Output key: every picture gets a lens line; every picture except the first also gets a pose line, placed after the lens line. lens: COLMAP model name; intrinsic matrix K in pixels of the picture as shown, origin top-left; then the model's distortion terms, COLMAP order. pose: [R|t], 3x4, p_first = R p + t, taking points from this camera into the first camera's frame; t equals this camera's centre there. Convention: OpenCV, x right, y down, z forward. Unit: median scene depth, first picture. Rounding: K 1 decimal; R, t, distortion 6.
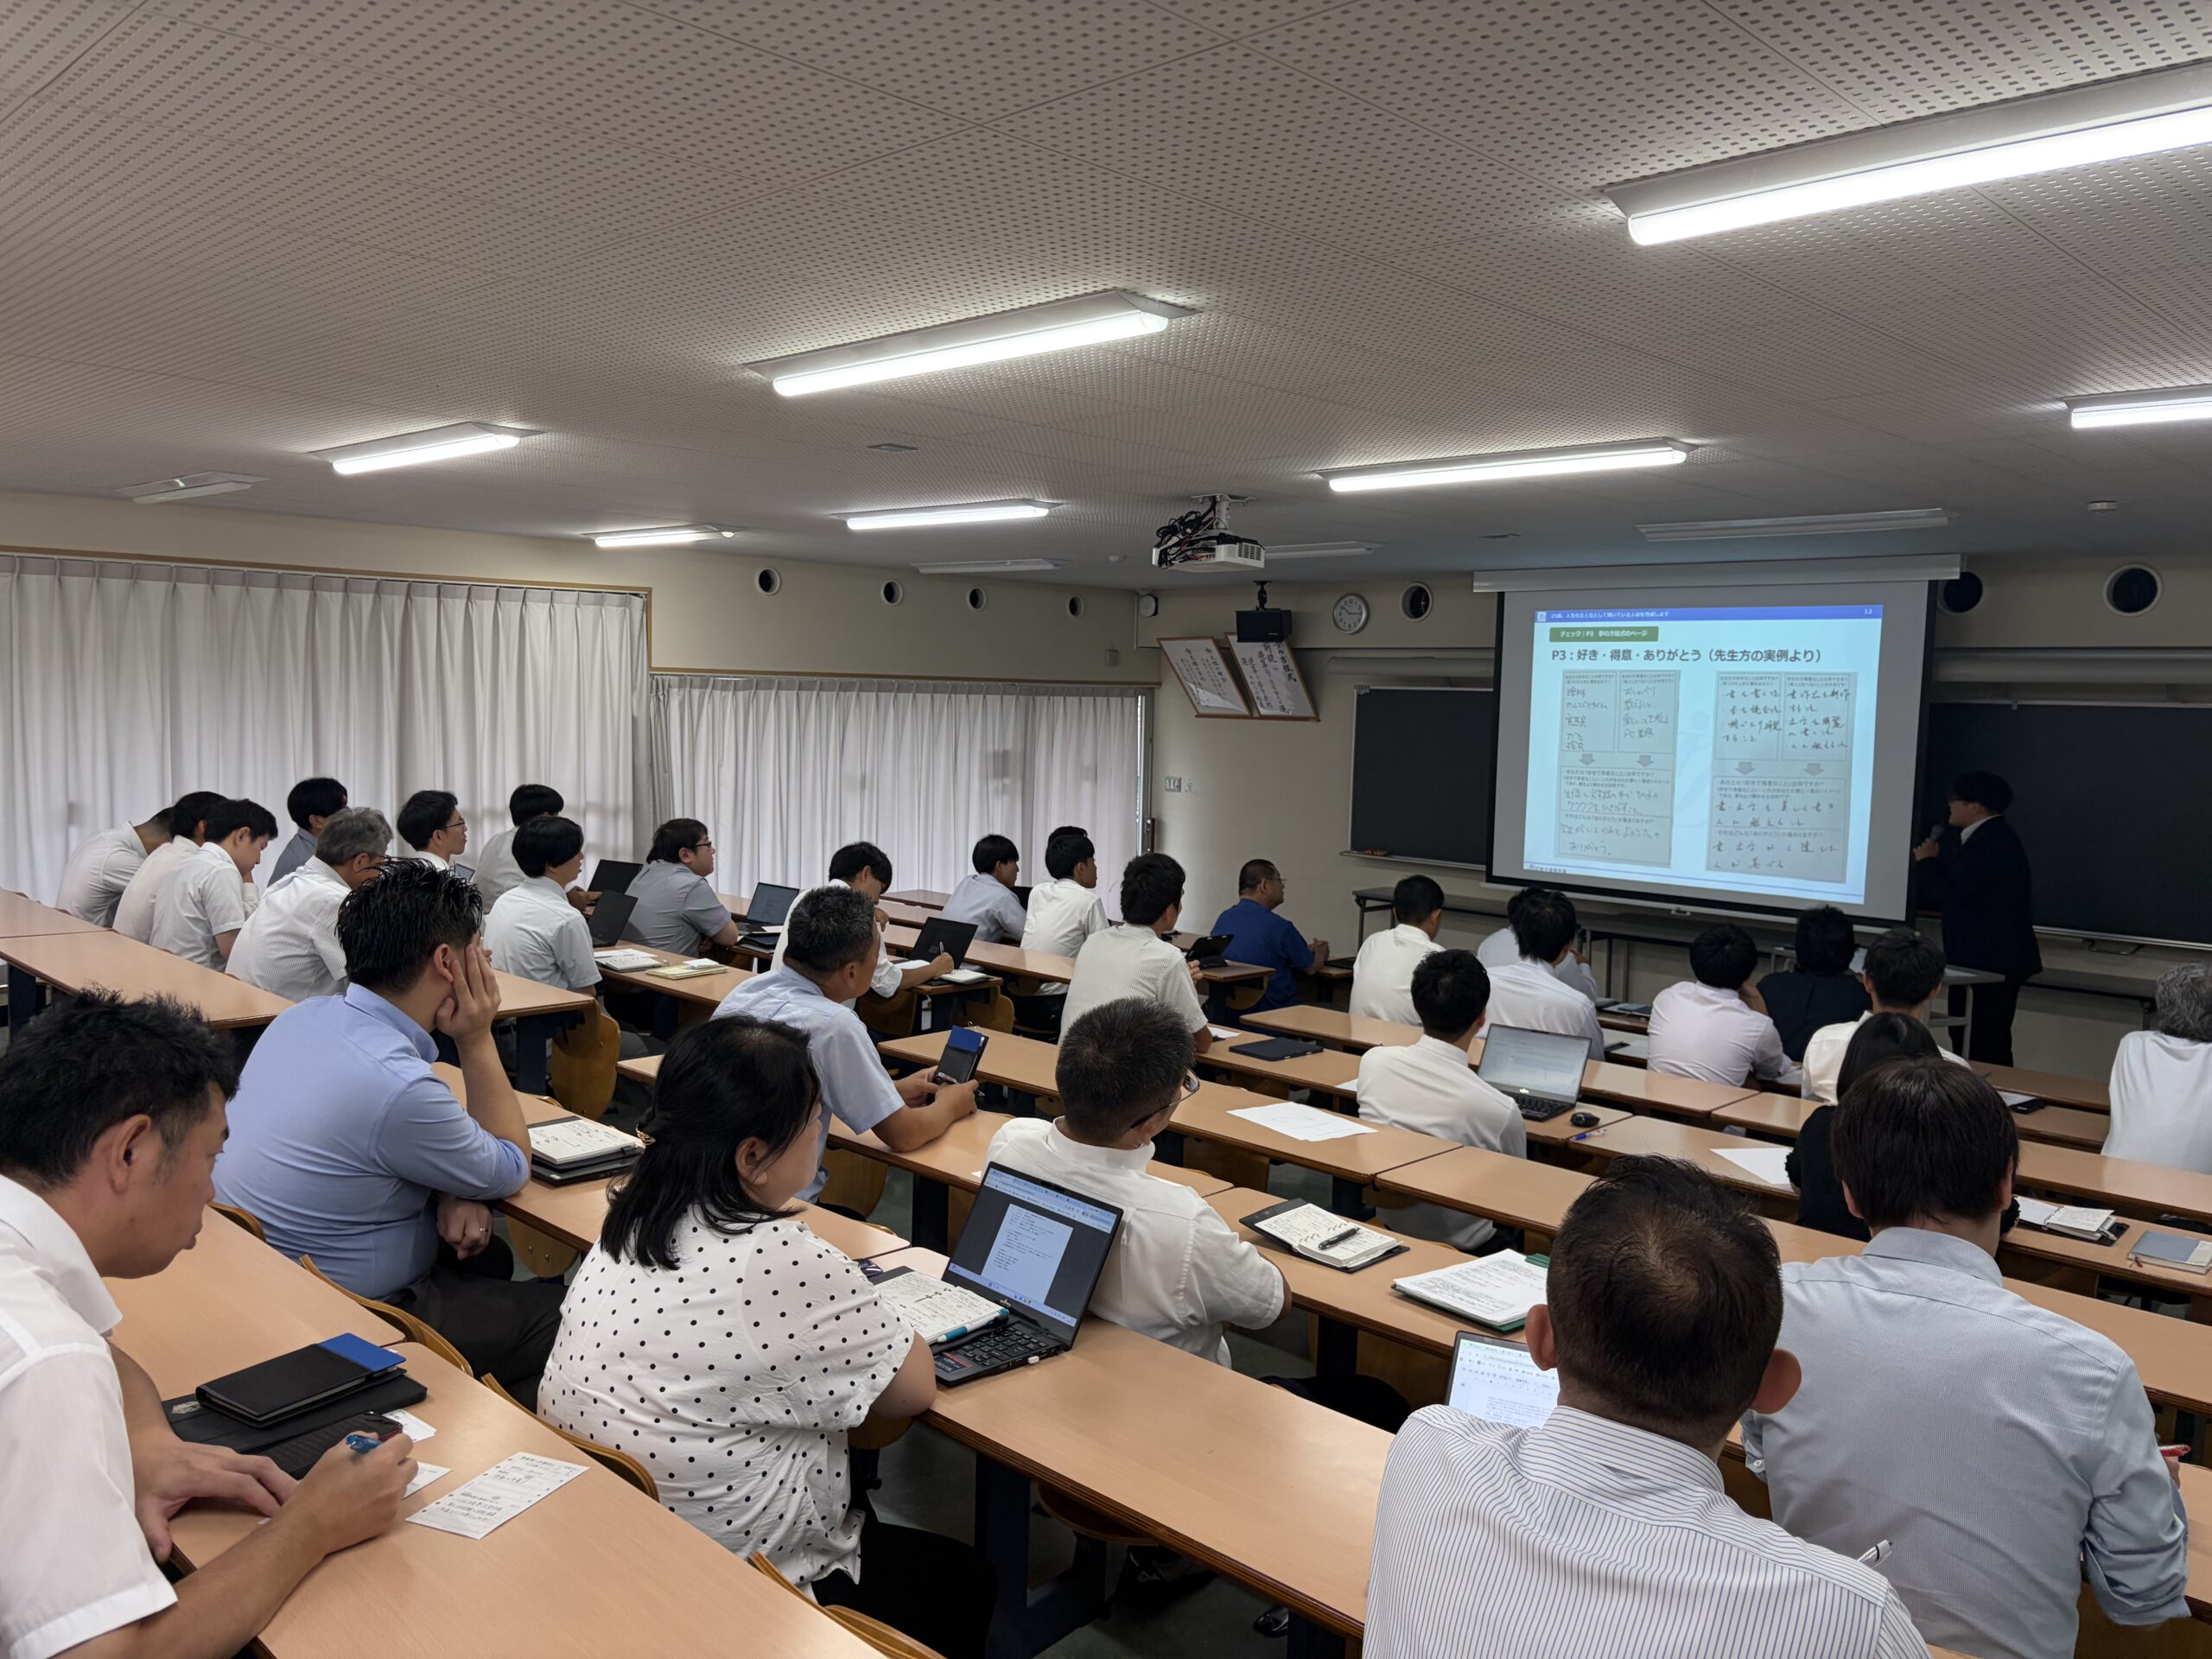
lens RADIAL K [[1675.8, 0, 1106.0], [0, 1675.8, 829.5], [0, 0, 1]] dist [0.002855, 0.077668]
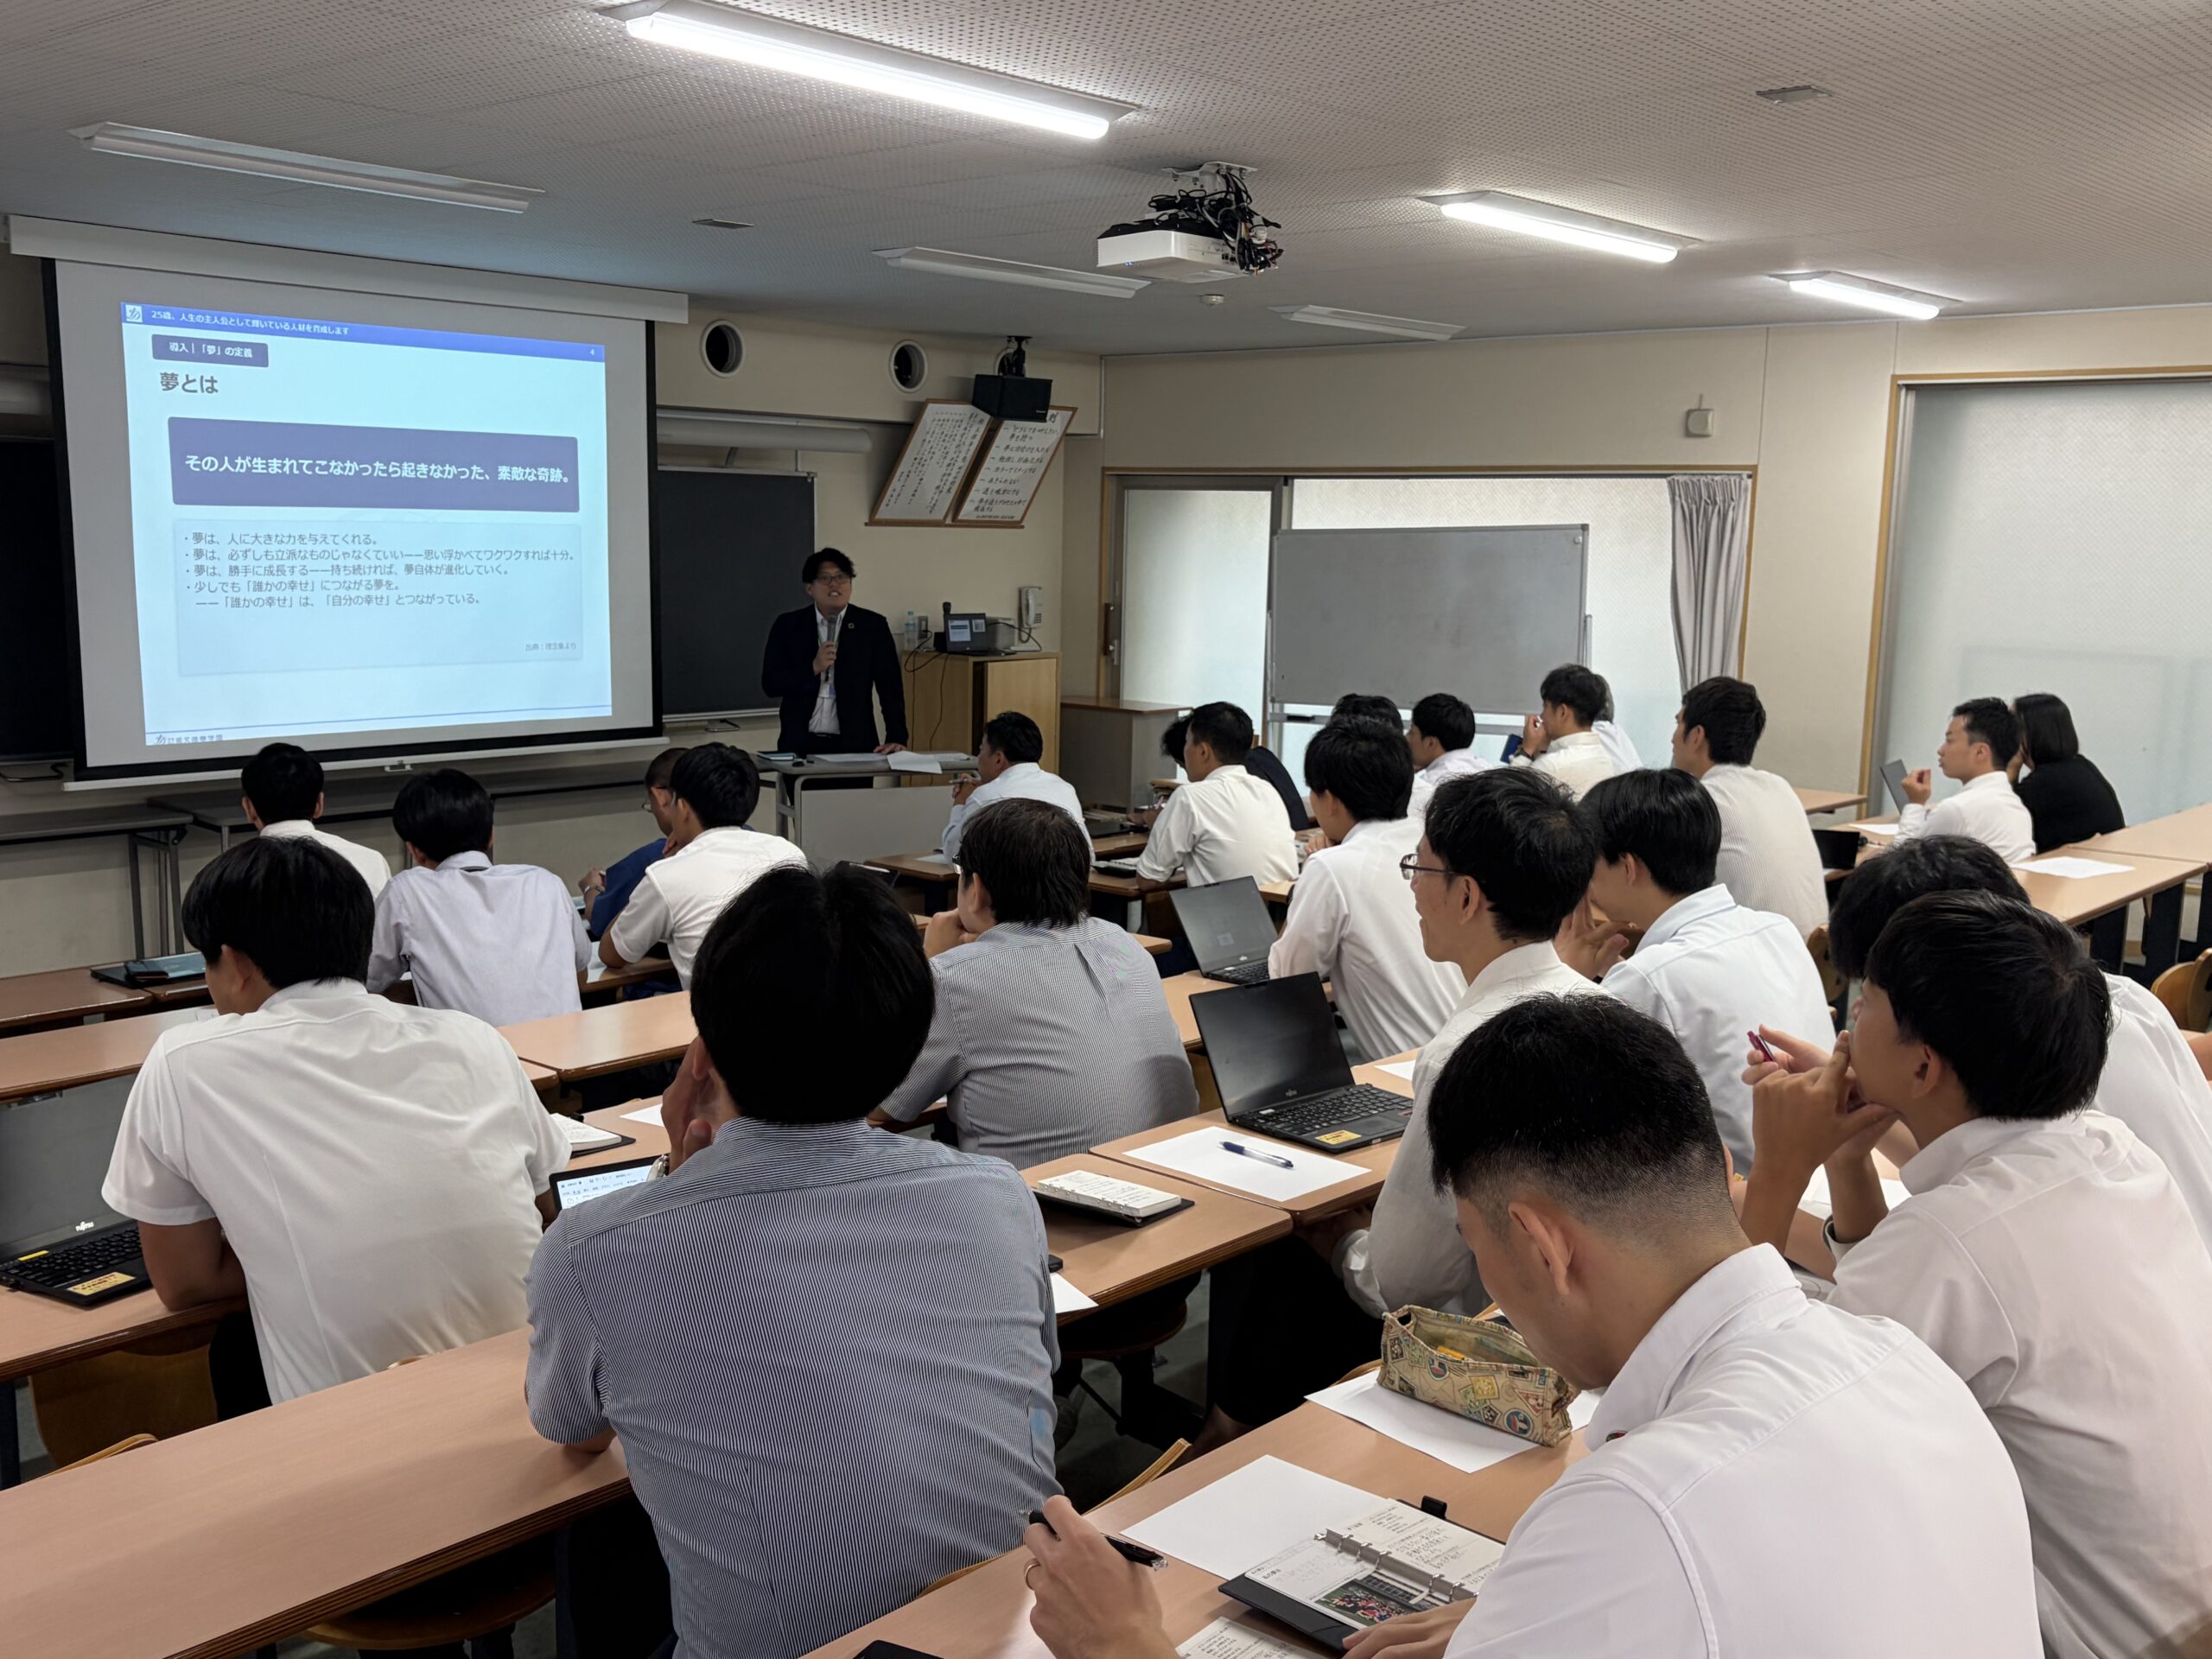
lens RADIAL K [[2111.4, 0, 1106.0], [0, 2111.4, 829.5], [0, 0, 1]] dist [0.041192, -0.013831]
pose [[-0.055776, -0.171731, 0.983564, -0.547659], [0.065025, 0.982381, 0.175212, -0.060865], [-0.996324, 0.073729, -0.043627, 0.739650]]
